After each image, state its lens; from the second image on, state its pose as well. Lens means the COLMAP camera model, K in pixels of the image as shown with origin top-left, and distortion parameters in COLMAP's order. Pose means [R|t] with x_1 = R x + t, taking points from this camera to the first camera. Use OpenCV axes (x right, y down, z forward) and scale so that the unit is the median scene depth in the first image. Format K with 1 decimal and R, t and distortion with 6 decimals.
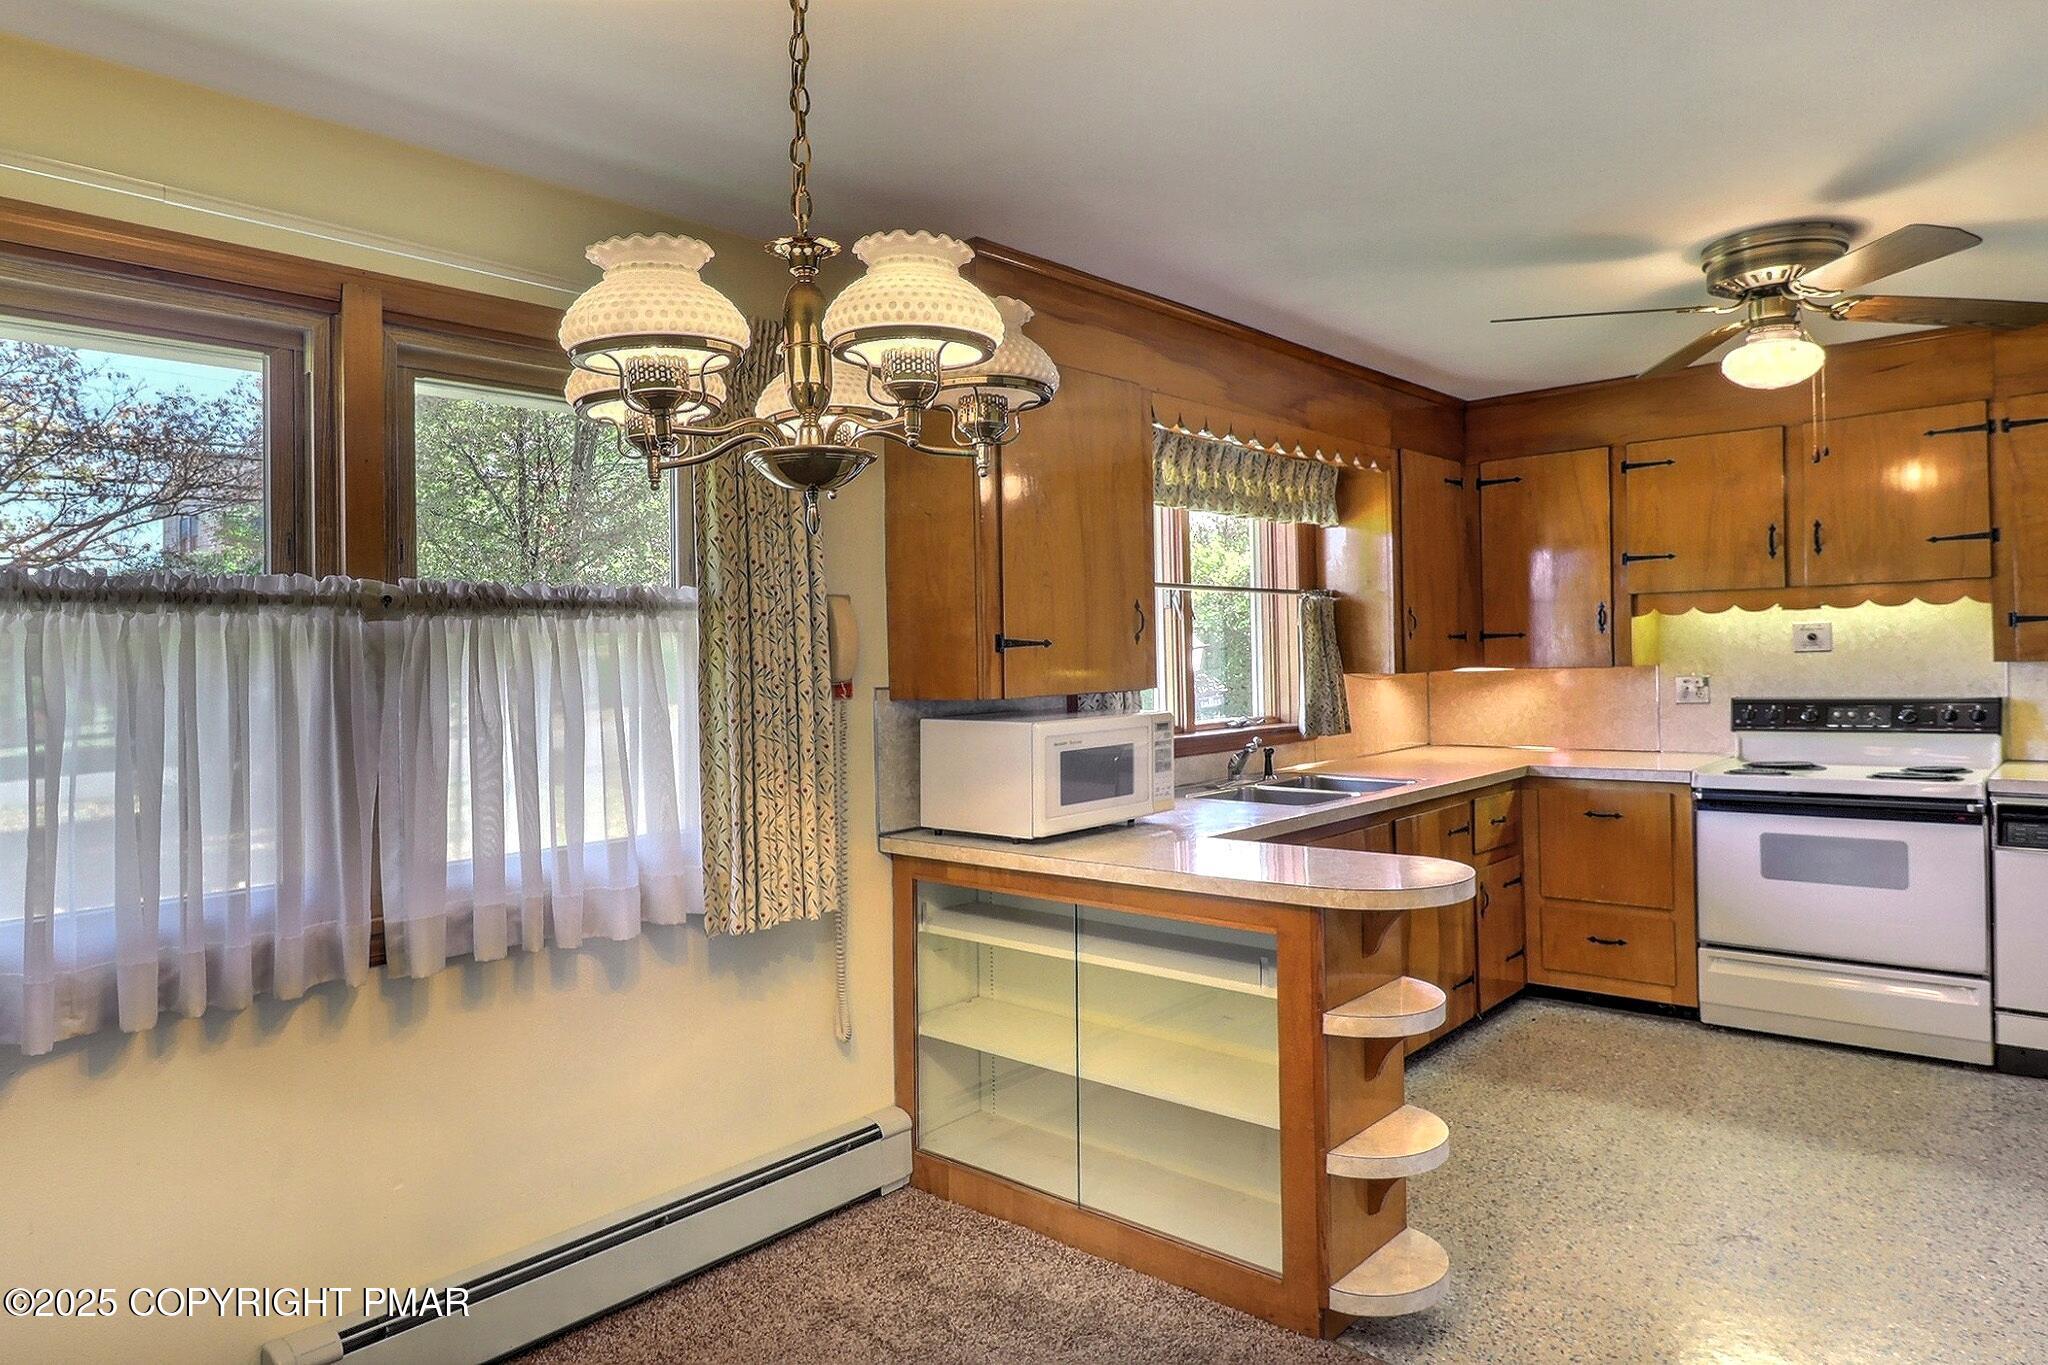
lens RADIAL K [[1216.8, 0, 1103.8], [0, 1216.8, 688.0], [0, 0, 1]] dist [0.003866, -0.012517]
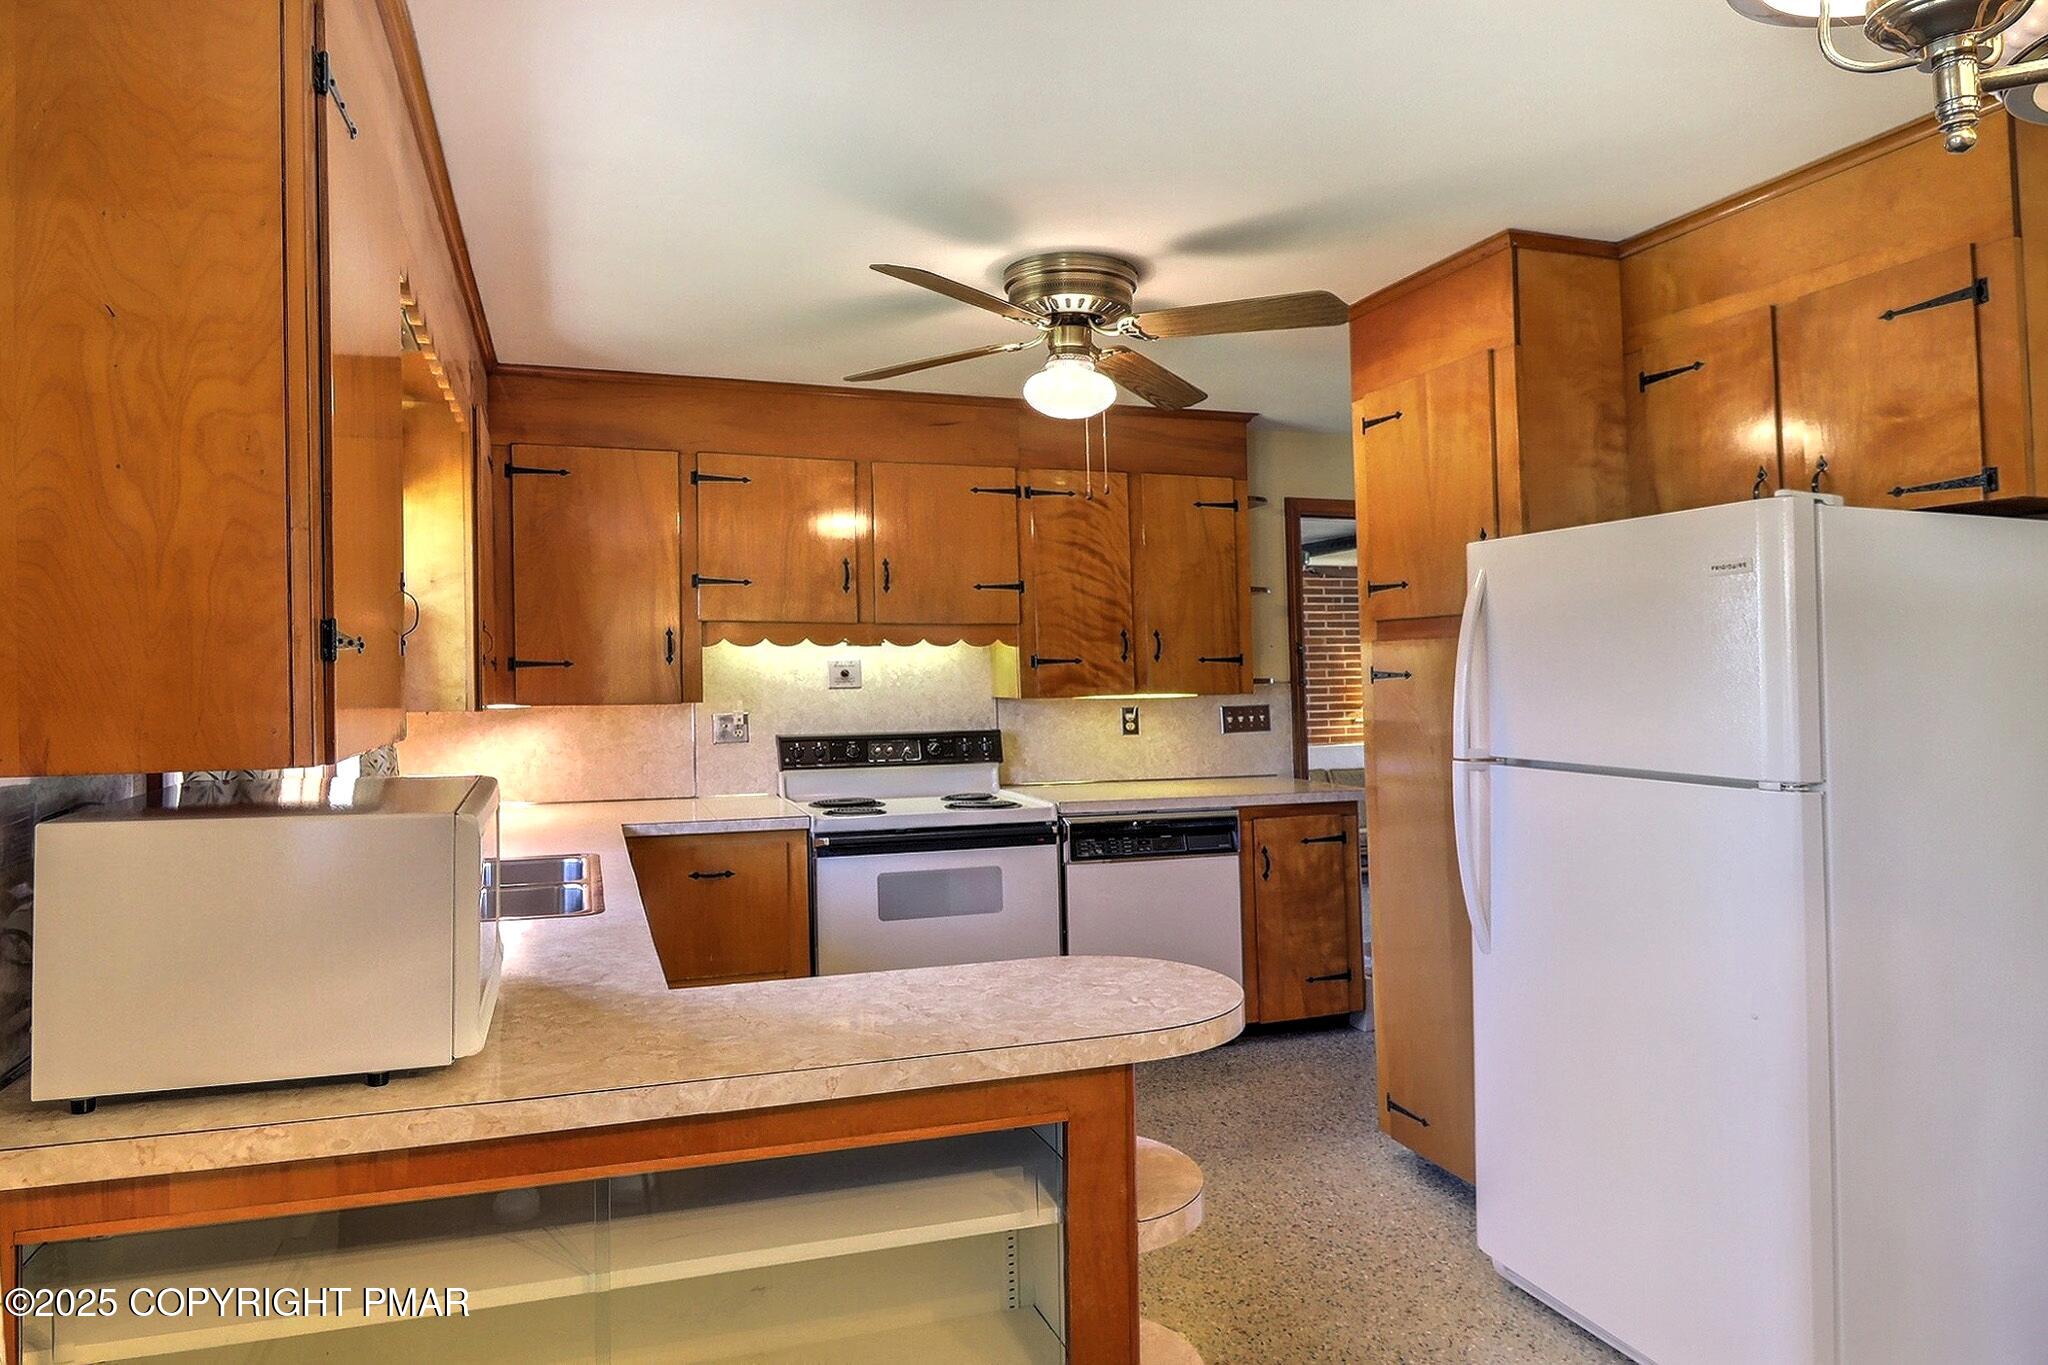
lens RADIAL K [[1227.3, 0, 979.9], [0, 1227.3, 670.3], [0, 0, 1]] dist [0.003296, -0.000601]
pose [[0.535606, 0.025044, 0.844097, -0.239297], [0.016278, 0.999068, -0.039971, -0.002442], [-0.844311, 0.035149, 0.534699, 0.394209]]
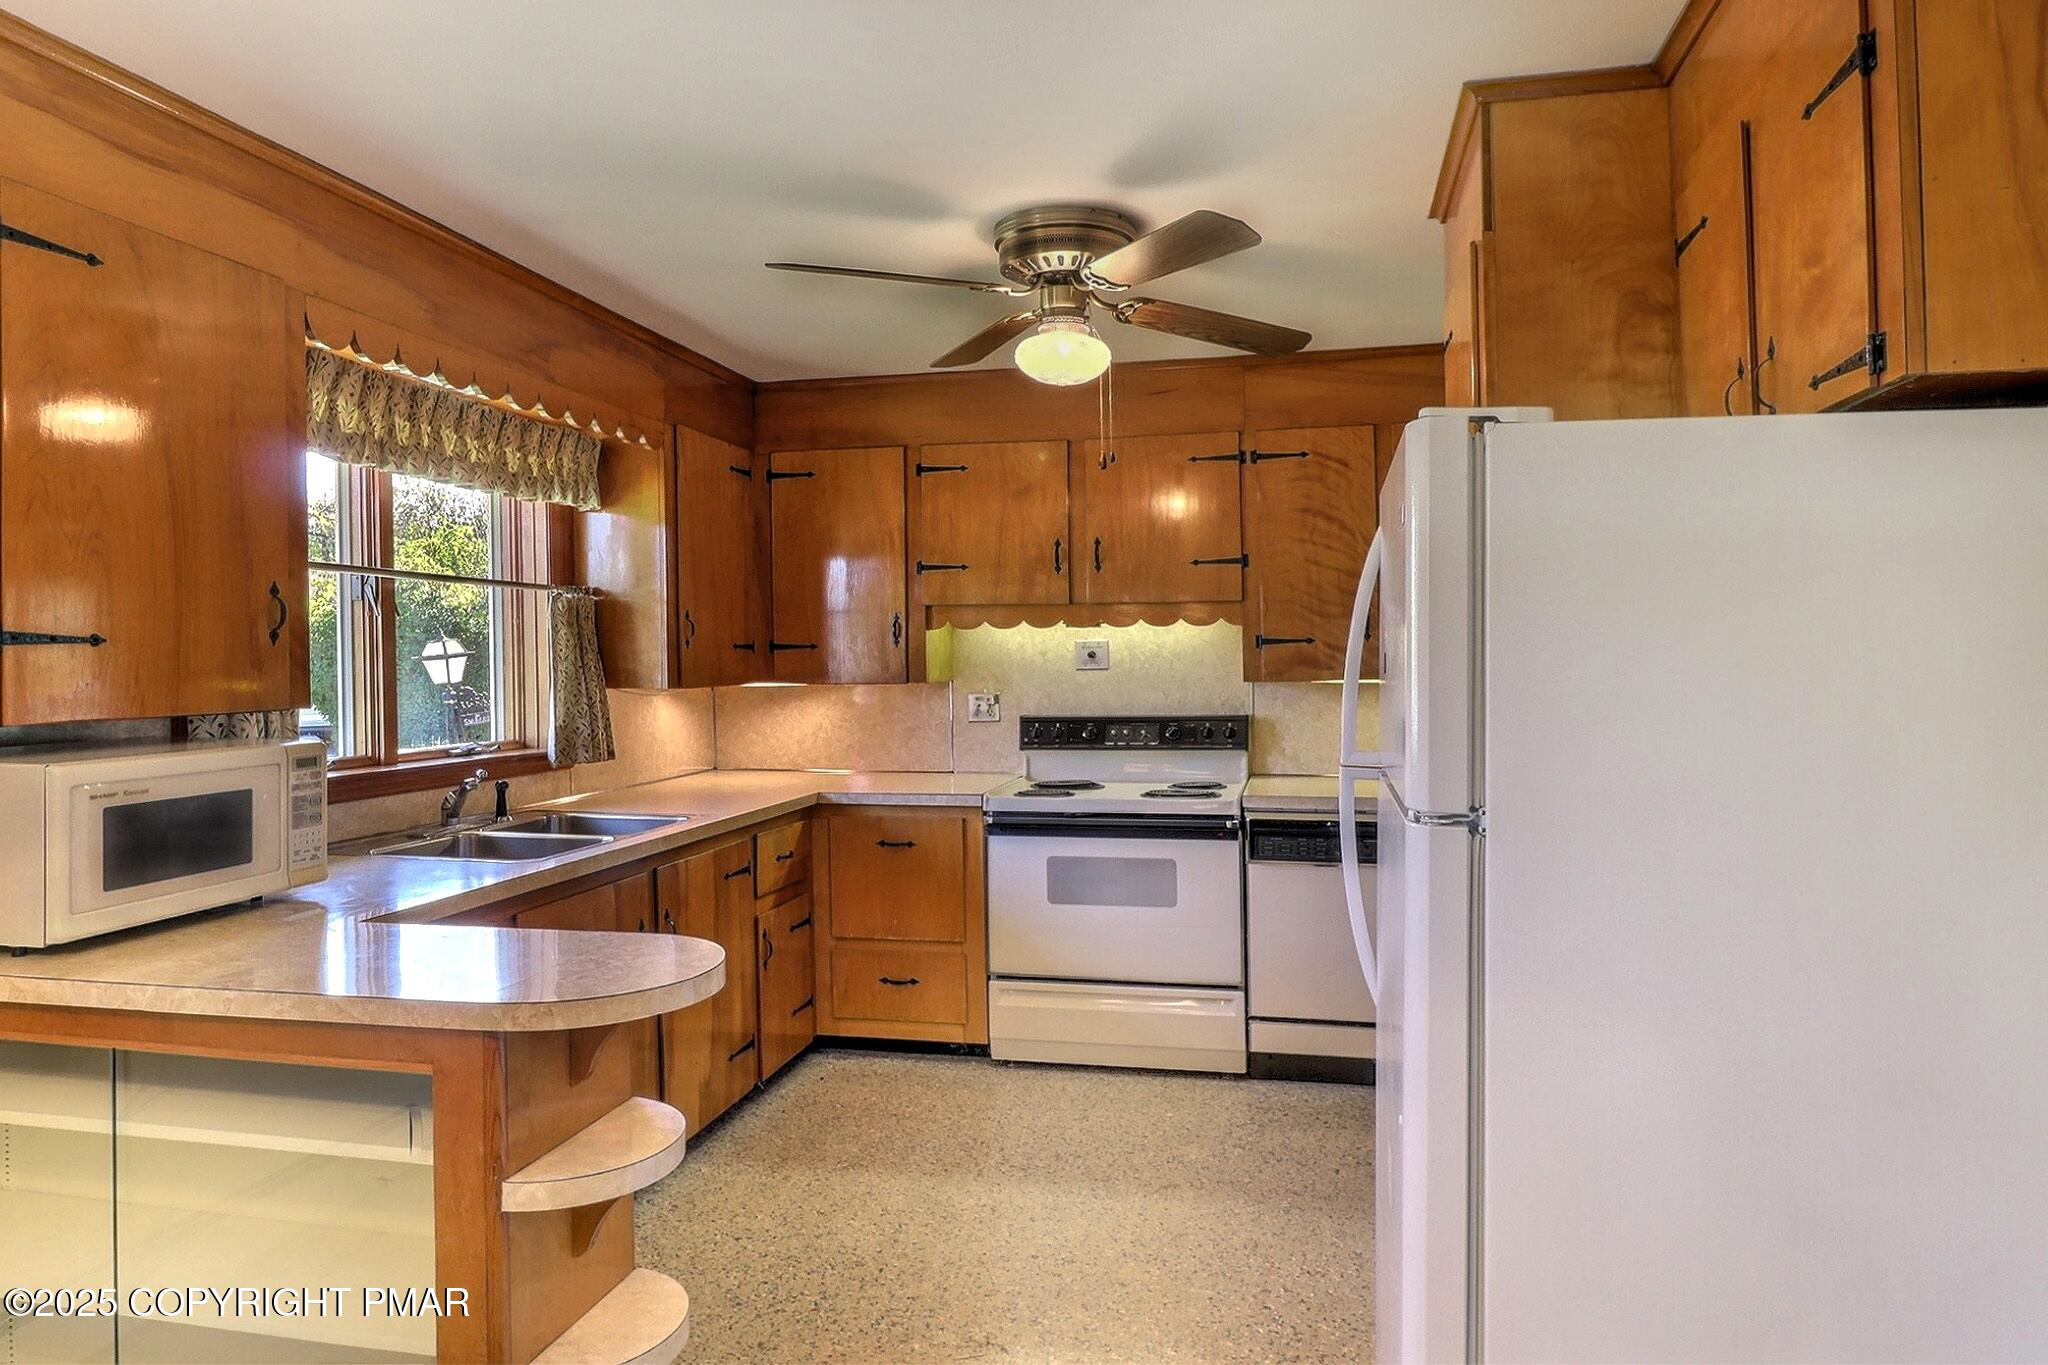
lens RADIAL K [[1243.4, 0, 1024.0], [0, 1243.4, 682.5], [0, 0, 1]] dist [0.001064, -0.001401]
pose [[0.885778, 0.009201, 0.464018, 0.063102], [-0.002310, 0.999878, -0.015417, -0.003617], [-0.464103, 0.012584, 0.885692, 0.130338]]
